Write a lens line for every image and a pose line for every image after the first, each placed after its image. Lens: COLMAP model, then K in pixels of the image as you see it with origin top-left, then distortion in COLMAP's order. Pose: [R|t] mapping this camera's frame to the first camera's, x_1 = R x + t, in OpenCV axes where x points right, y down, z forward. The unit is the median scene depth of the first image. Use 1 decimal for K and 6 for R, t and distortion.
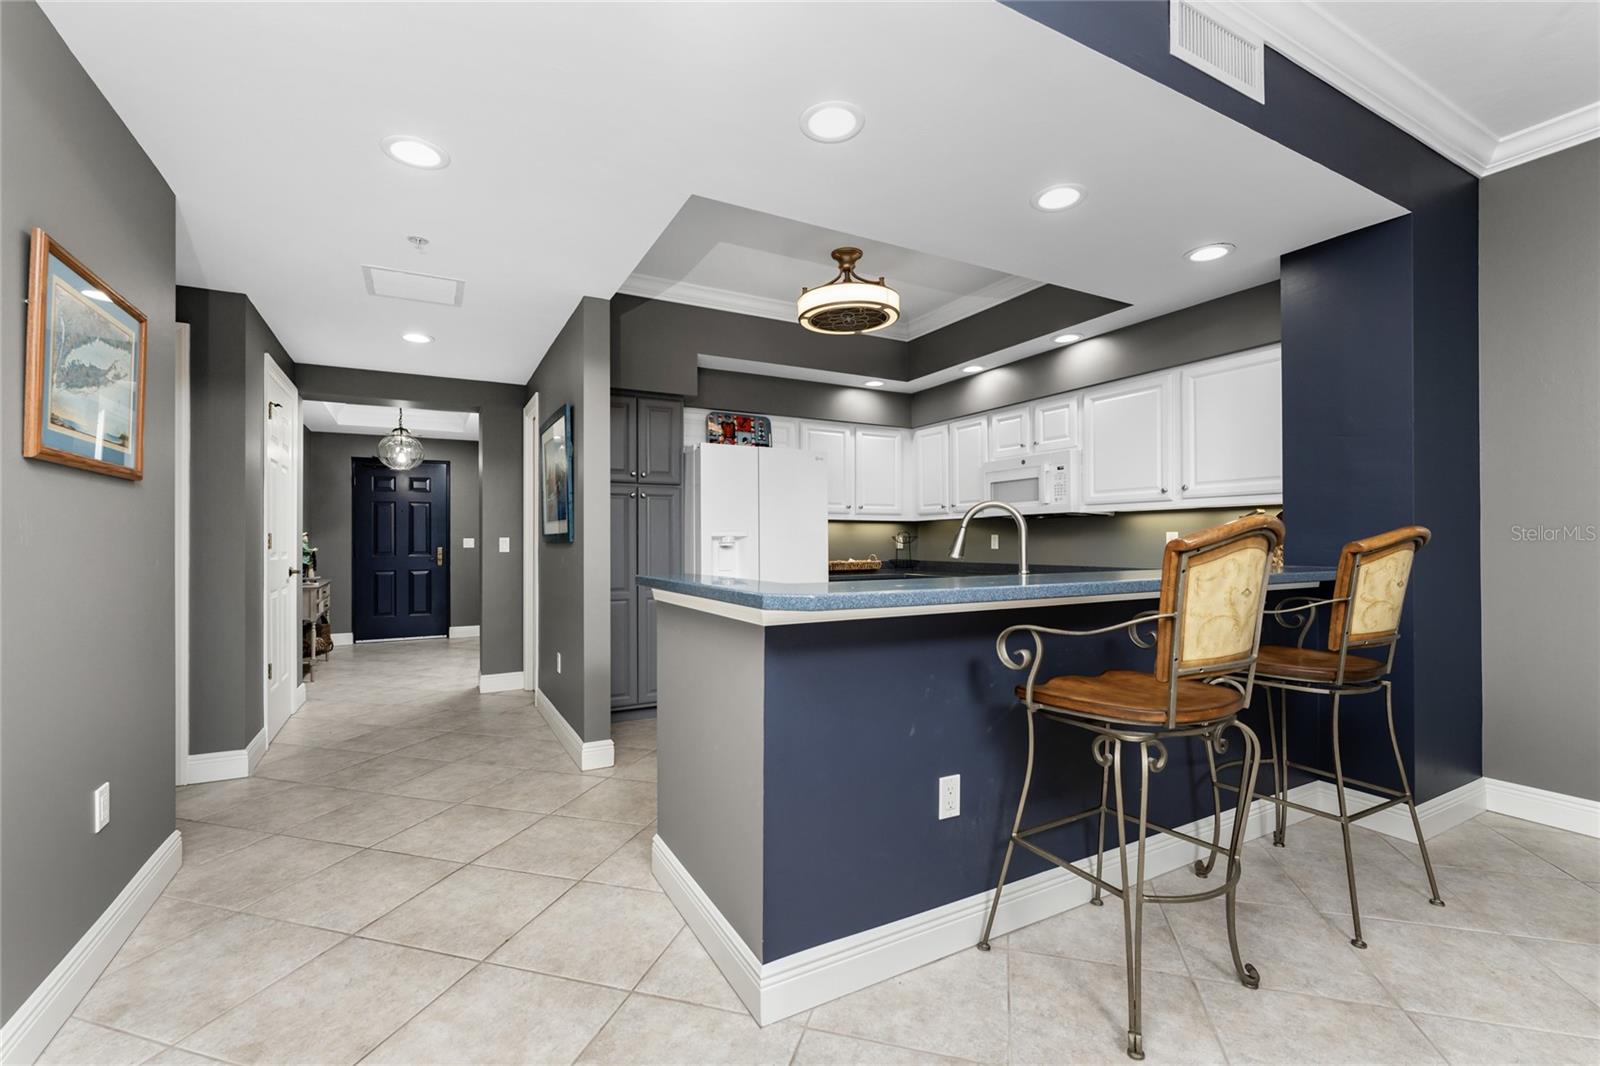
lens RADIAL K [[687.8, 0, 799.9], [0, 687.8, 537.0], [0, 0, 1]] dist [-0.010265, 0.001093]
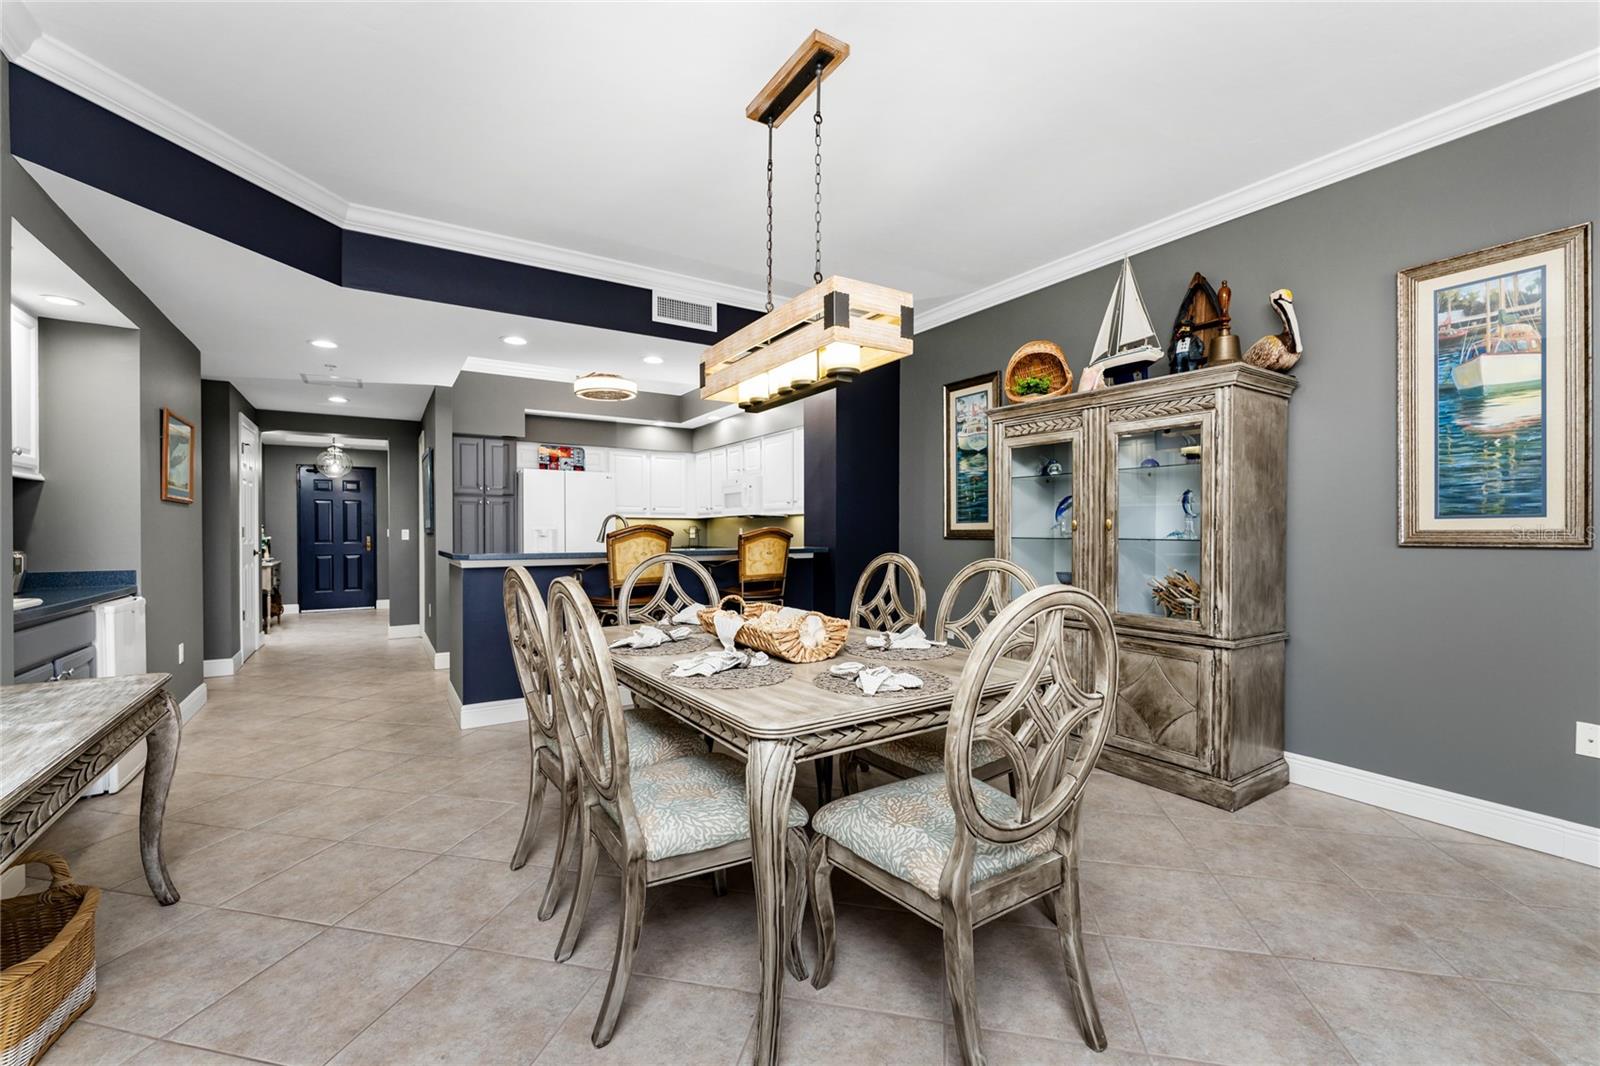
lens RADIAL K [[687.8, 0, 784.8], [0, 687.8, 534.5], [0, 0, 1]] dist [-0.010265, 0.001093]
pose [[0.999341, 0.000146, 0.036292, 0.393535], [-0.000584, 0.999927, 0.012069, -0.008515], [-0.036287, -0.012083, 0.999268, -0.586147]]
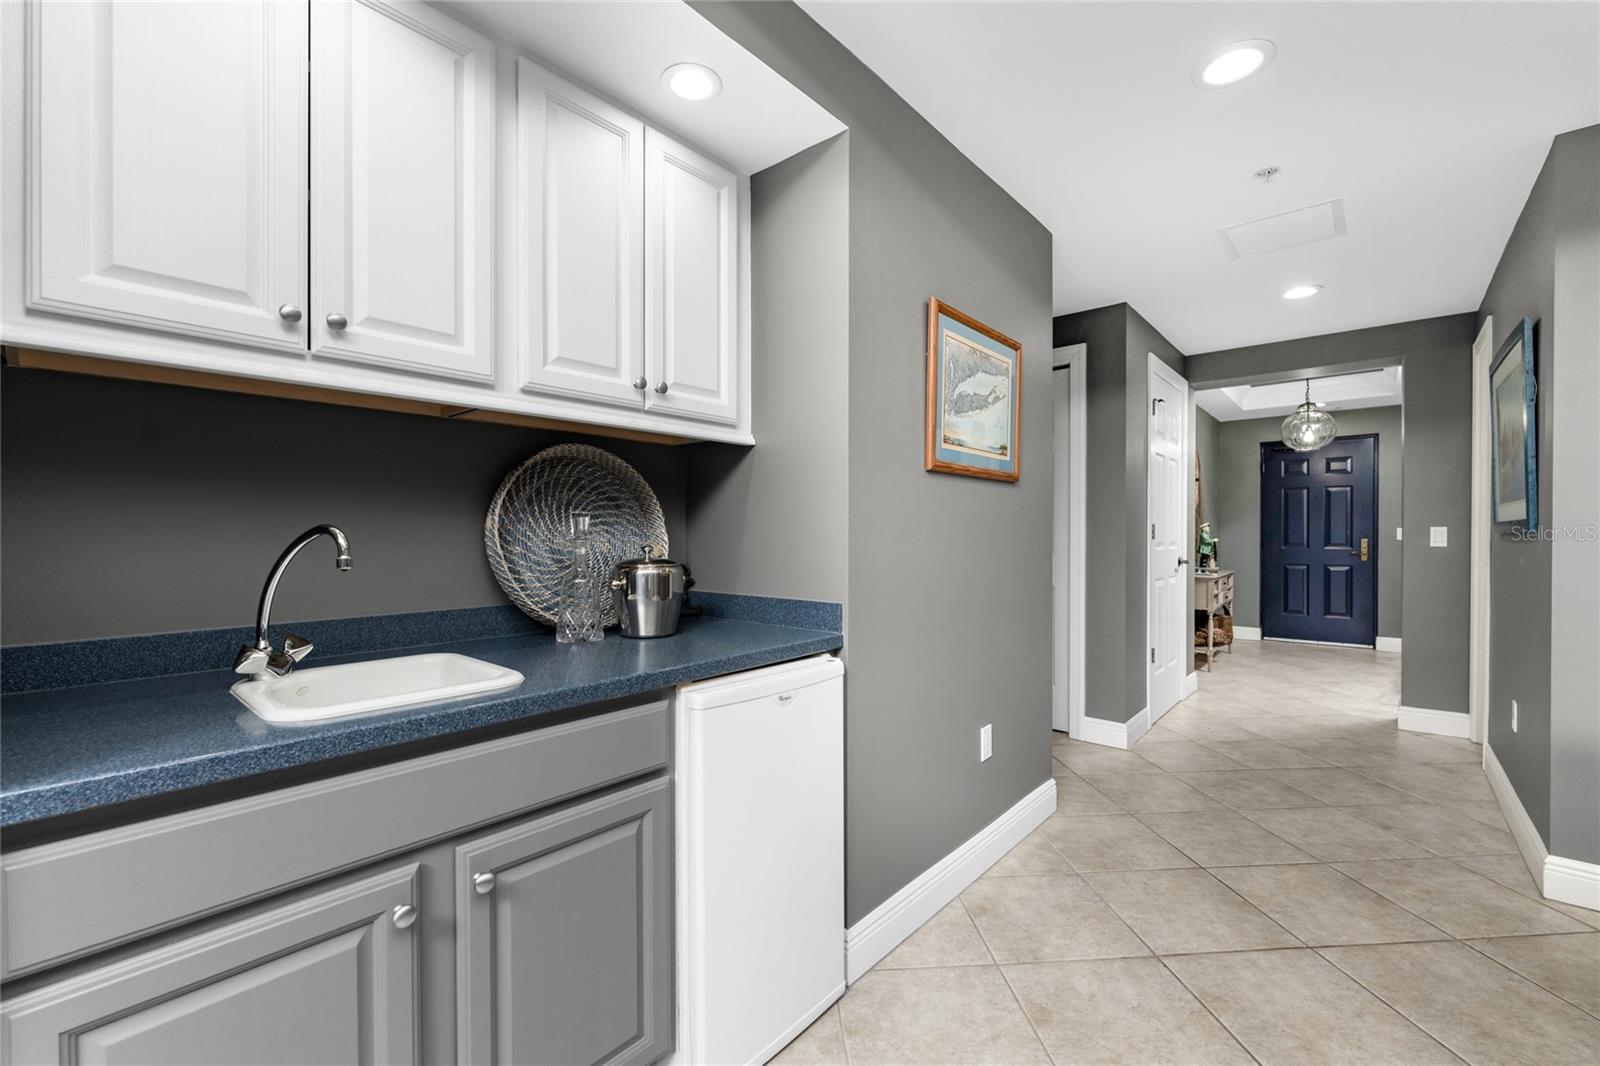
lens RADIAL K [[687.8, 0, 780.0], [0, 687.8, 541.4], [0, 0, 1]] dist [-0.010265, 0.001093]
pose [[0.343476, 0.012106, -0.939084, 0.016740], [0.006867, 0.999858, 0.015401, 0.000443], [0.939136, -0.011739, 0.343344, 0.099340]]
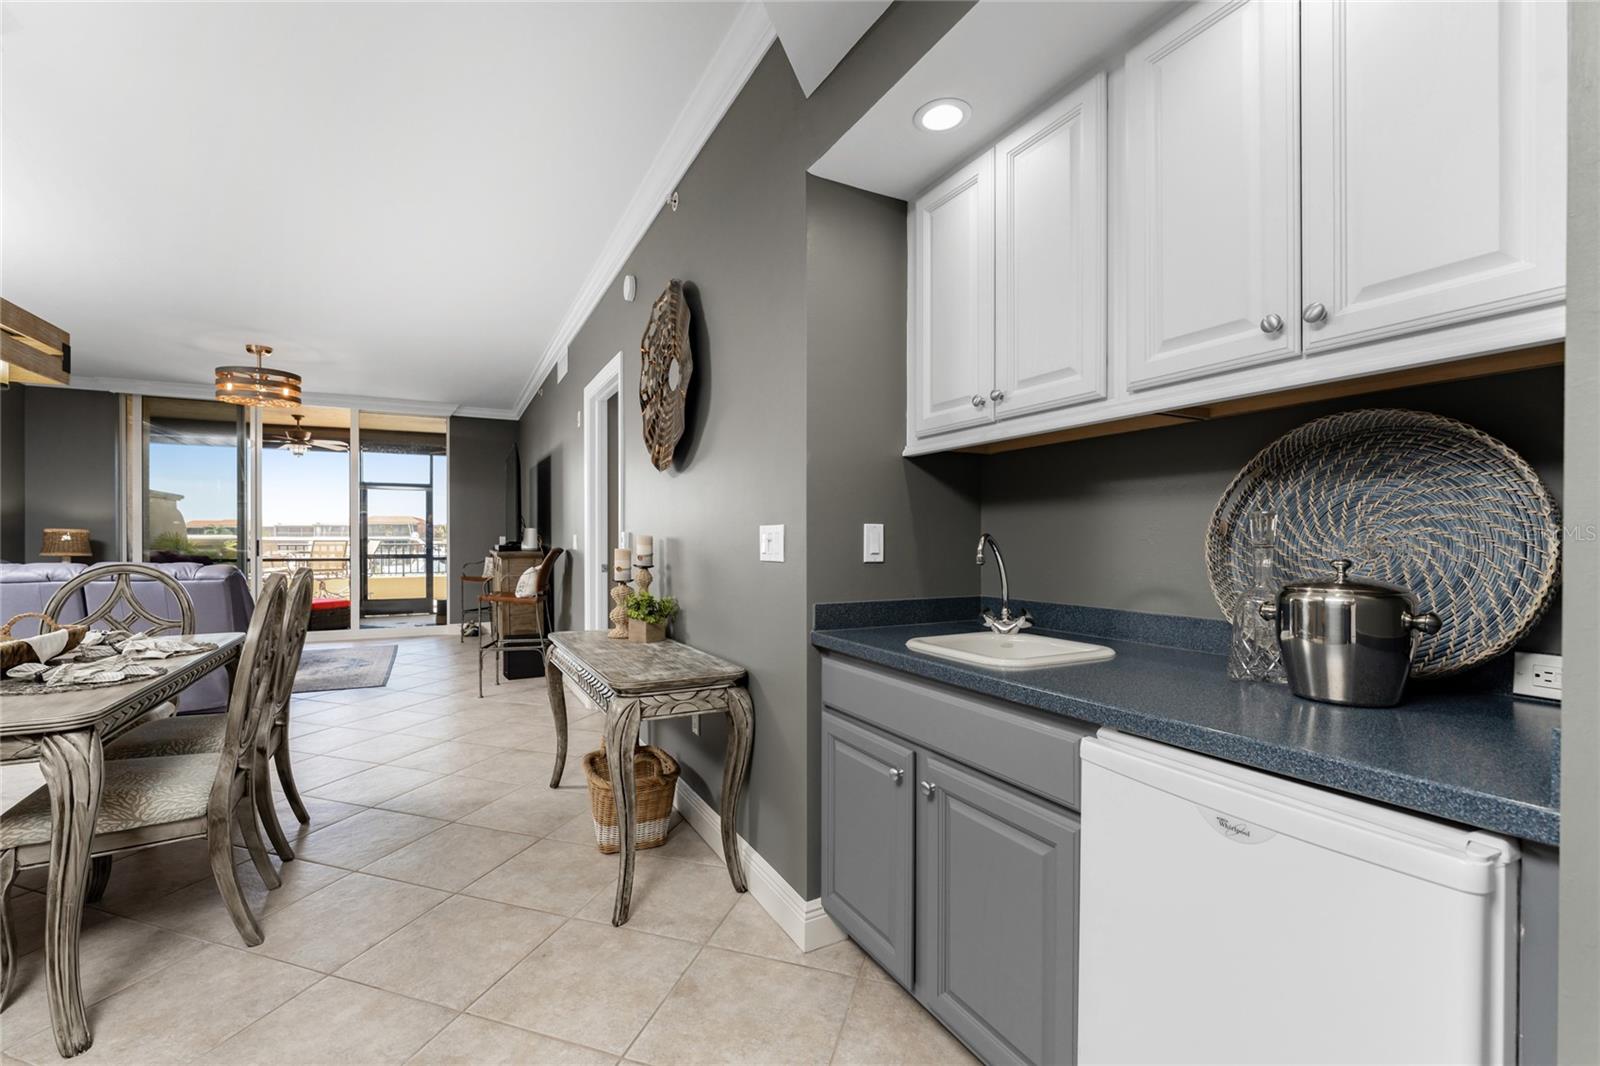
lens RADIAL K [[687.8, 0, 732.6], [0, 687.8, 539.8], [0, 0, 1]] dist [-0.010265, 0.001093]
pose [[-0.996275, 0.006111, 0.086019, -0.140182], [0.005765, 0.999974, -0.004262, 0.000840], [-0.086043, -0.003750, -0.996284, 0.365967]]
